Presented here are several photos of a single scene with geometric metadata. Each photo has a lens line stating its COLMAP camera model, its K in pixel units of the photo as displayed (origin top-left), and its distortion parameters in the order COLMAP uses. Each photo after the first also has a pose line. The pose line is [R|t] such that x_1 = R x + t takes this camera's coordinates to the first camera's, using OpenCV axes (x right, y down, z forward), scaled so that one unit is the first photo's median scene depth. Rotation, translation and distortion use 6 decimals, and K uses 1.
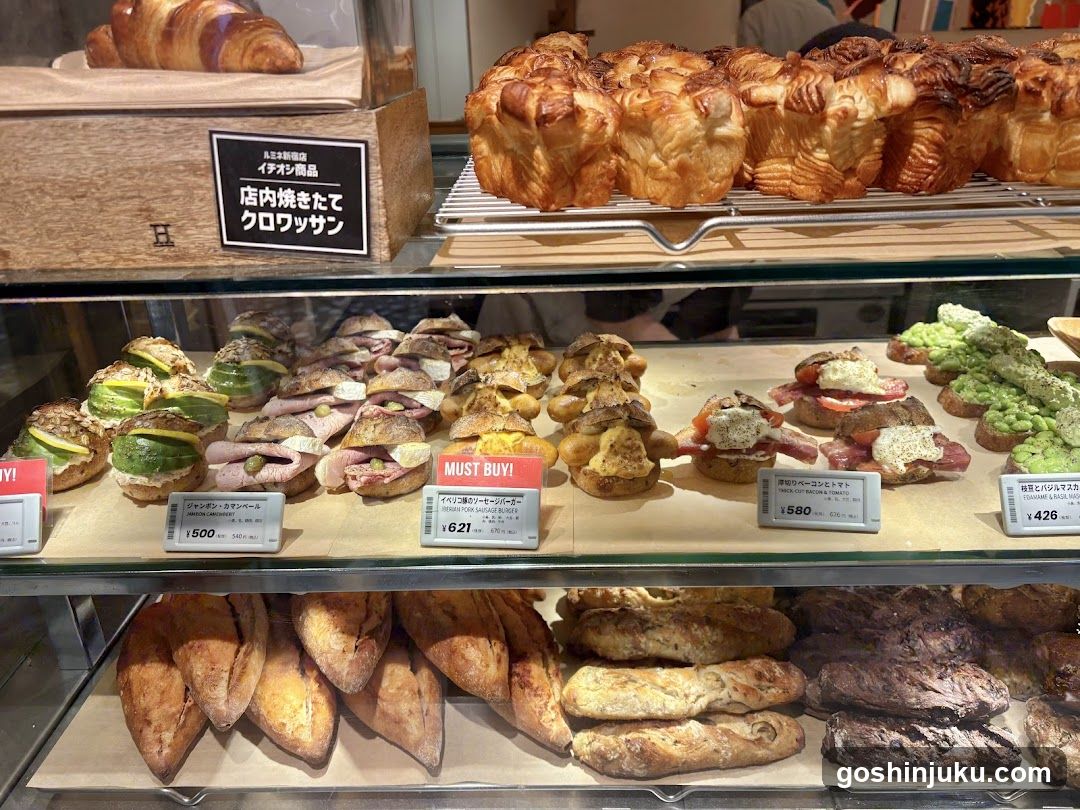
lens RADIAL K [[829.7, 0, 541.0], [0, 829.7, 407.3], [0, 0, 1]] dist [0.004309, 0.008705]
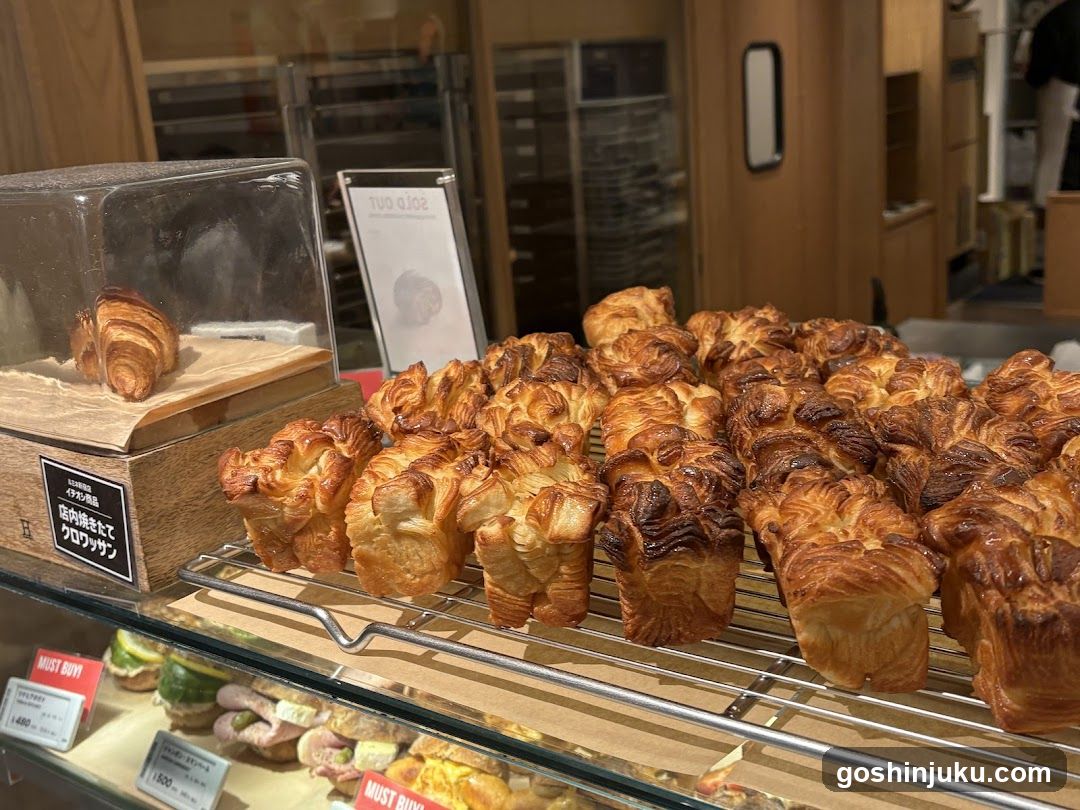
lens RADIAL K [[1209.8, 0, 539.9], [0, 1209.8, 403.8], [0, 0, 1]] dist [-0.053713, 0.000000]
pose [[0.822306, 0.113303, -0.557652, 1.038847], [-0.182816, 0.980628, -0.070335, -0.397717], [0.538880, 0.159785, 0.827090, -0.002968]]
